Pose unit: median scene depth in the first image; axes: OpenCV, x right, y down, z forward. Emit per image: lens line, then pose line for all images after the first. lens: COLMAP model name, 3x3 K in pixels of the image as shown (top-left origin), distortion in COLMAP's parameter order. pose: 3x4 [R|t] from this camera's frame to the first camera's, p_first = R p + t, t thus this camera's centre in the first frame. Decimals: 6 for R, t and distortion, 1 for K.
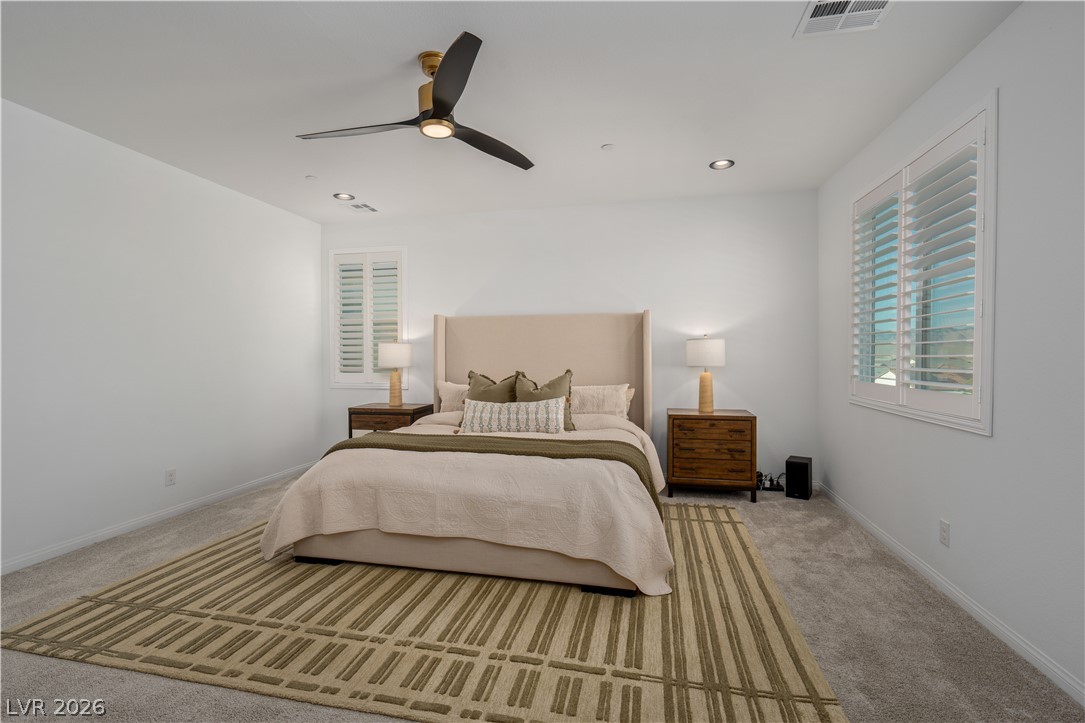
lens RADIAL K [[480.5, 0, 538.5], [0, 480.5, 366.6], [0, 0, 1]] dist [-0.000424, -0.000211]
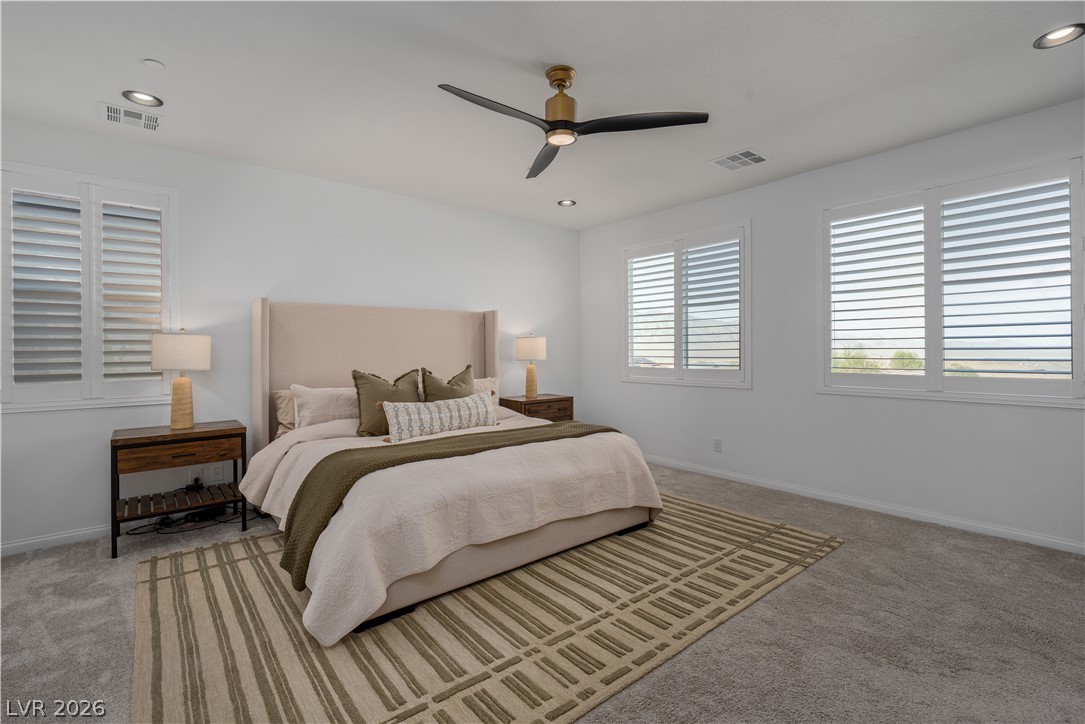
lens RADIAL K [[495.7, 0, 547.8], [0, 495.7, 357.8], [0, 0, 1]] dist [0.002779, -0.000573]
pose [[0.609551, -0.015153, 0.792602, -1.153161], [0.025863, 0.999665, -0.000778, -0.006811], [-0.792325, 0.020973, 0.609739, 0.373471]]
